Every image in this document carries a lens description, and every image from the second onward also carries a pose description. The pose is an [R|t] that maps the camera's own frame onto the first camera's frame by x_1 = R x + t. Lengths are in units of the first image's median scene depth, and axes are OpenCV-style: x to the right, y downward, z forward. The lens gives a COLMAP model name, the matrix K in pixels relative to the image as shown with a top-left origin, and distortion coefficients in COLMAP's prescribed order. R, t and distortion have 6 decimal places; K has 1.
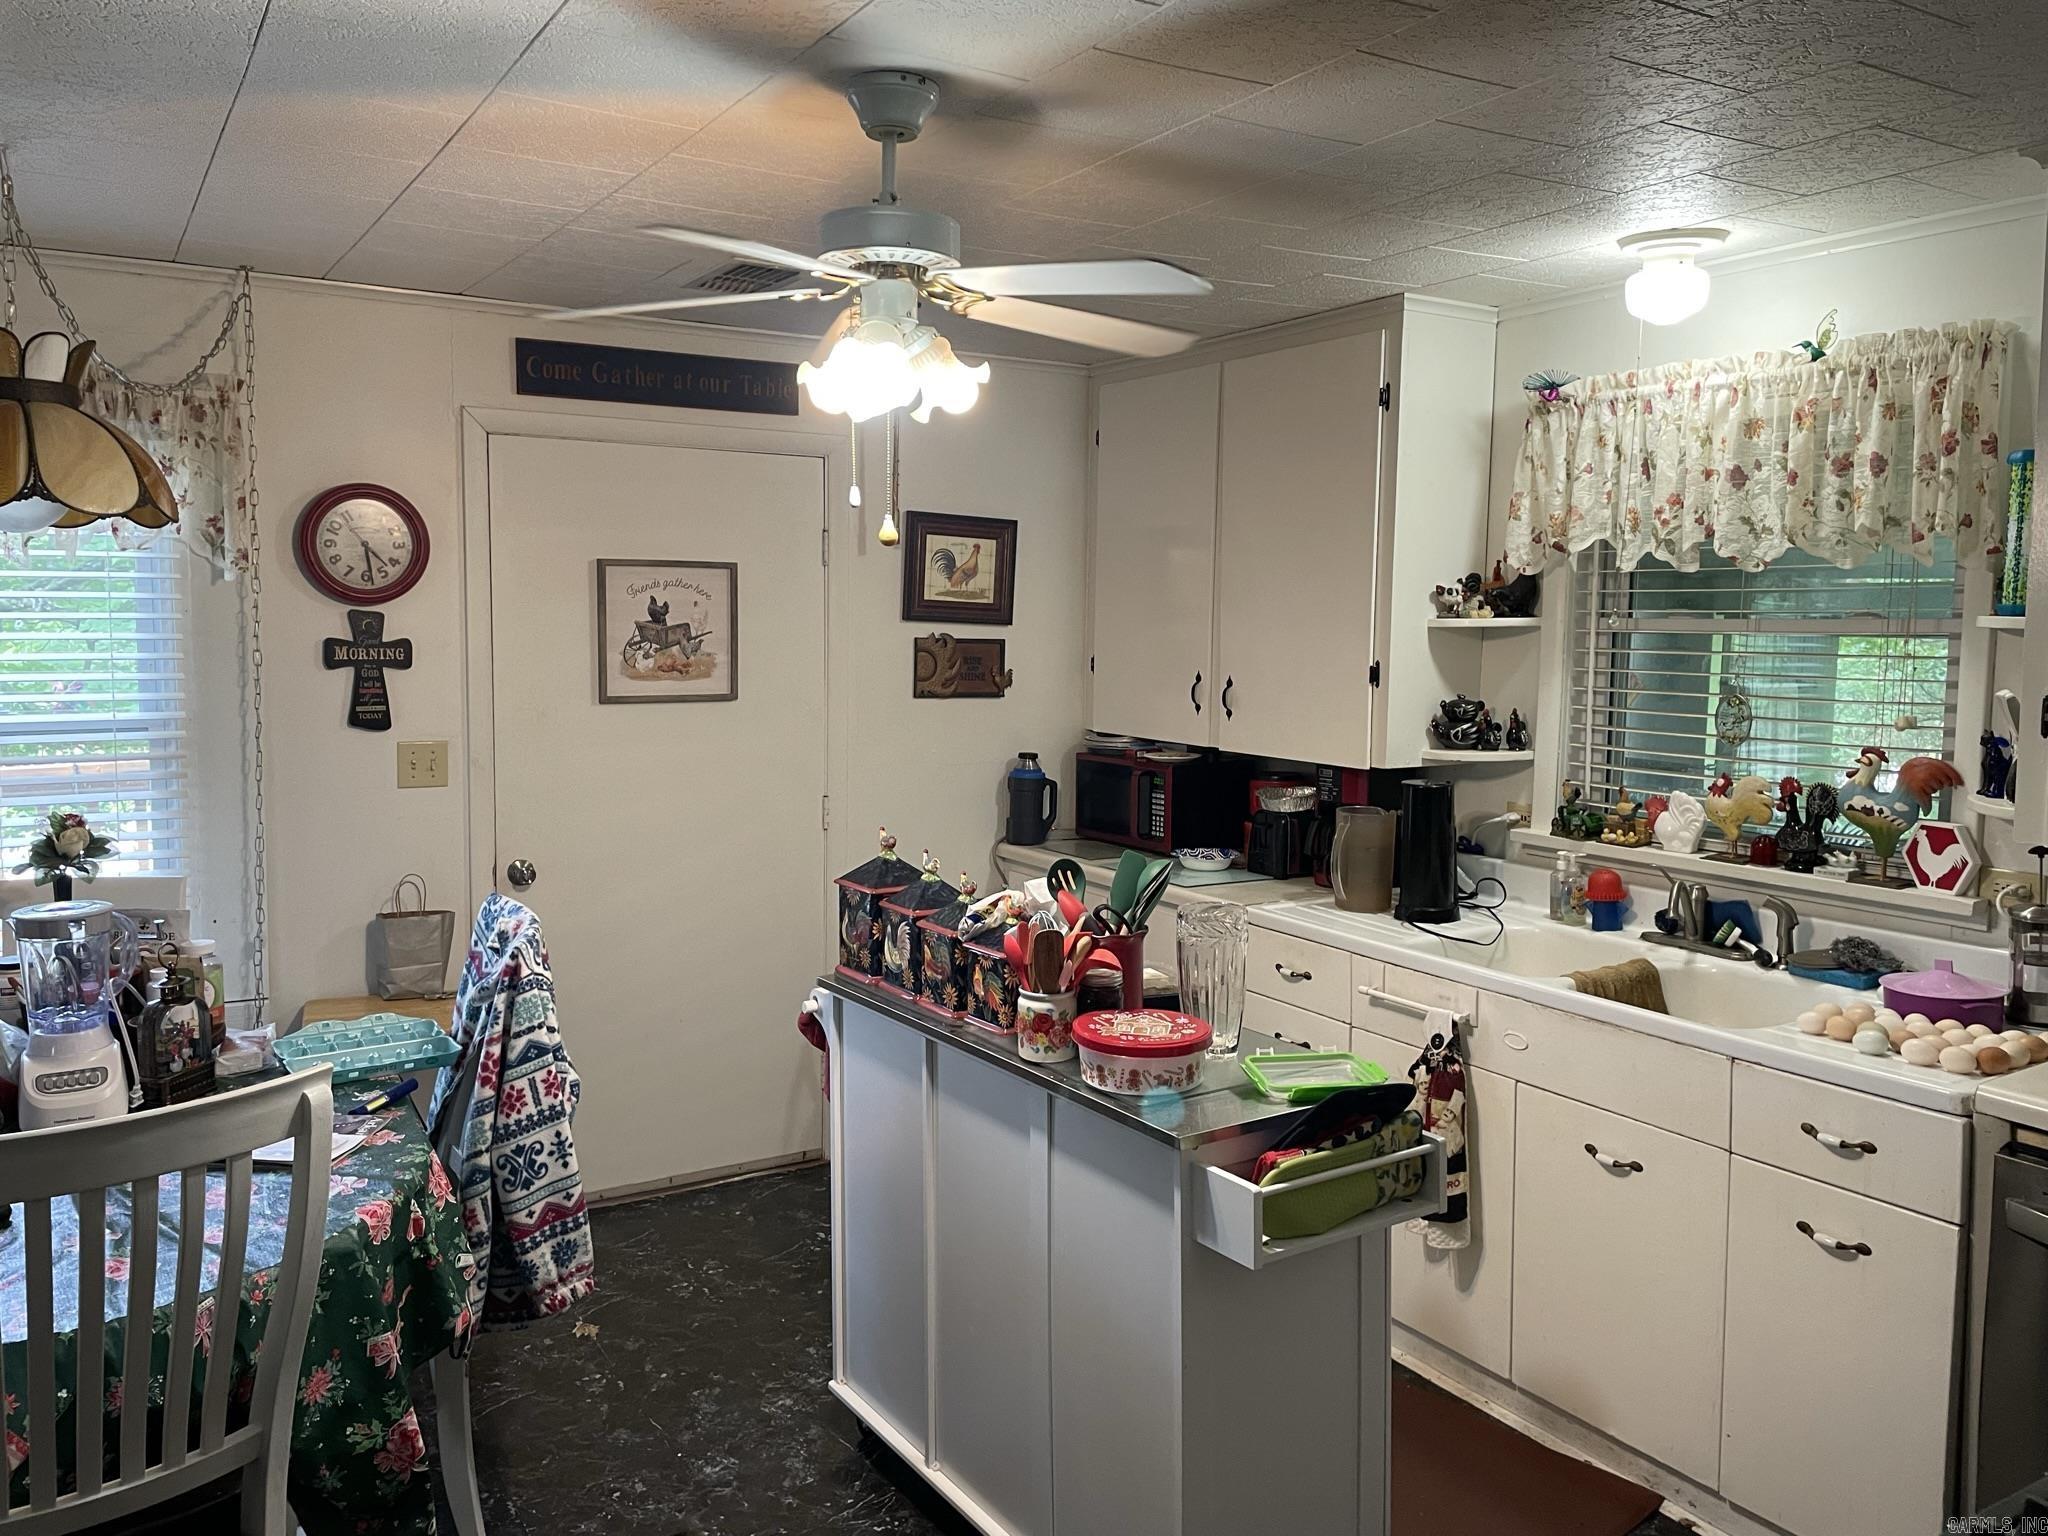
lens RADIAL K [[1472.0, 0, 1032.6], [0, 1472.0, 772.4], [0, 0, 1]] dist [0.070178, -0.100804]
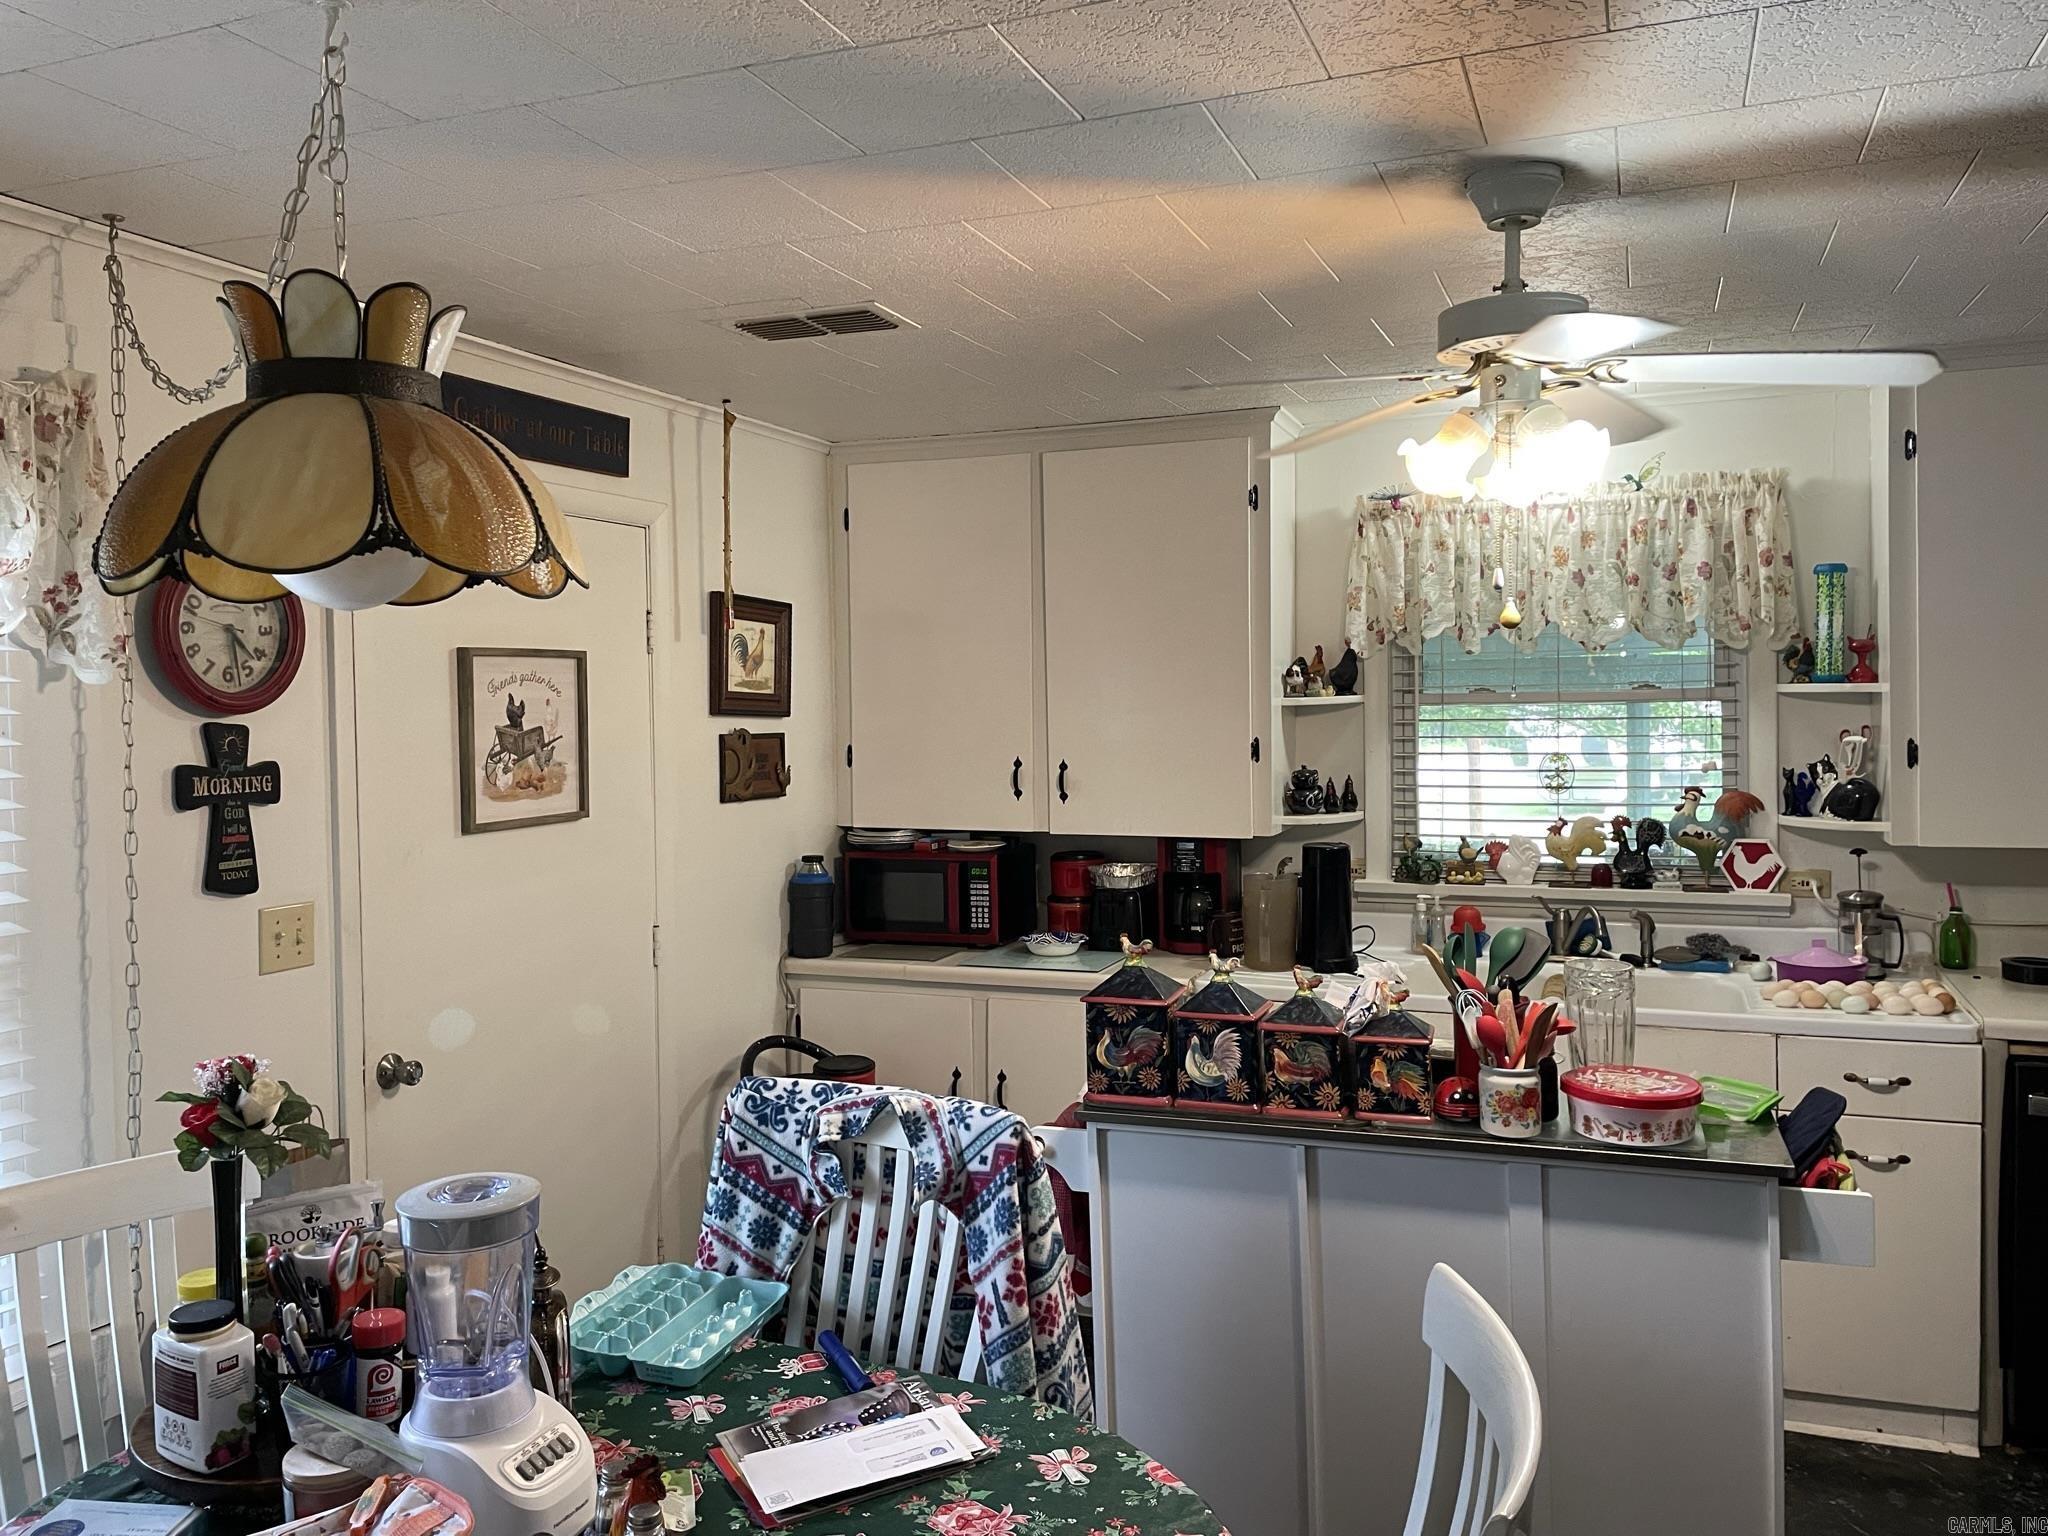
lens RADIAL K [[1472.0, 0, 1032.6], [0, 1472.0, 772.4], [0, 0, 1]] dist [0.070178, -0.100804]
pose [[0.816954, -0.053166, 0.574246, -0.543093], [0.086244, 0.995807, -0.030499, -0.032690], [-0.570217, 0.074442, 0.818114, 0.220463]]
